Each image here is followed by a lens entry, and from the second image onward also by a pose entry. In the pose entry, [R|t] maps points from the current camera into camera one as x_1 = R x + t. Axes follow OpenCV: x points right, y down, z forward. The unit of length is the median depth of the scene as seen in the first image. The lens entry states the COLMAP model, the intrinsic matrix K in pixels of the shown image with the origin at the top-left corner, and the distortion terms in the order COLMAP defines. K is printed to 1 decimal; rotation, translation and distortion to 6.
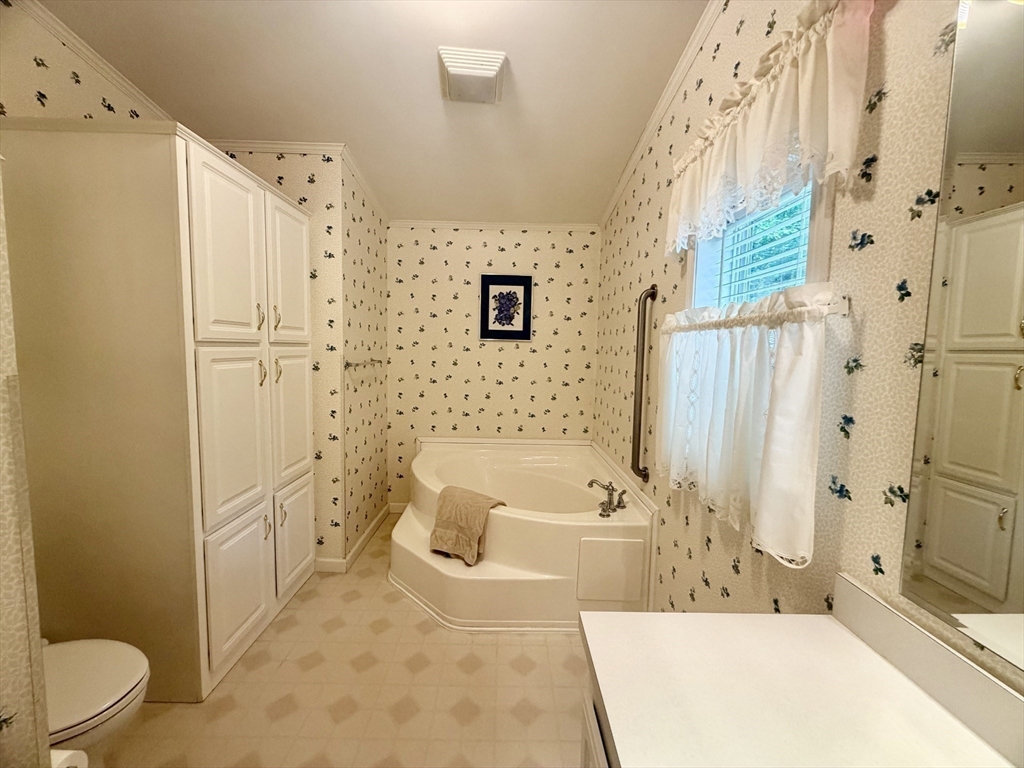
lens RADIAL K [[413.3, 0, 508.4], [0, 413.3, 381.6], [0, 0, 1]] dist [0.001199, 0.001004]
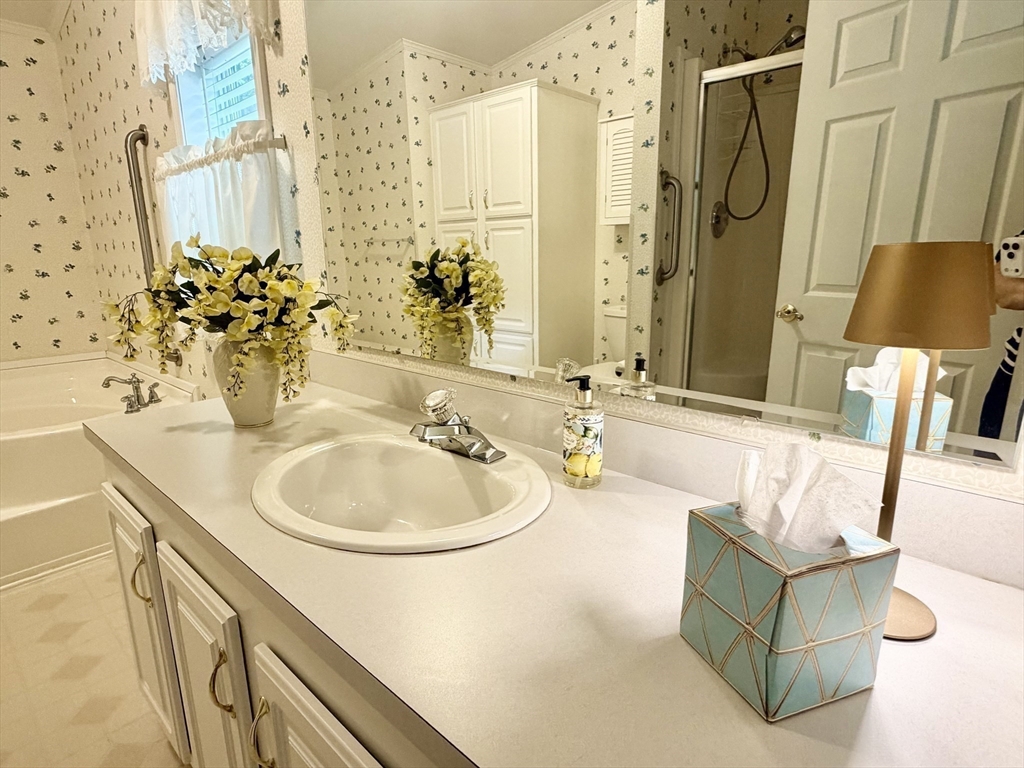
lens RADIAL K [[544.4, 0, 514.1], [0, 544.4, 386.4], [0, 0, 1]] dist [-0.000279, -0.000514]
pose [[0.672082, -0.193781, 0.714671, -0.043017], [0.079827, 0.978486, 0.190244, 0.213781], [-0.736162, -0.070810, 0.673092, -0.523491]]
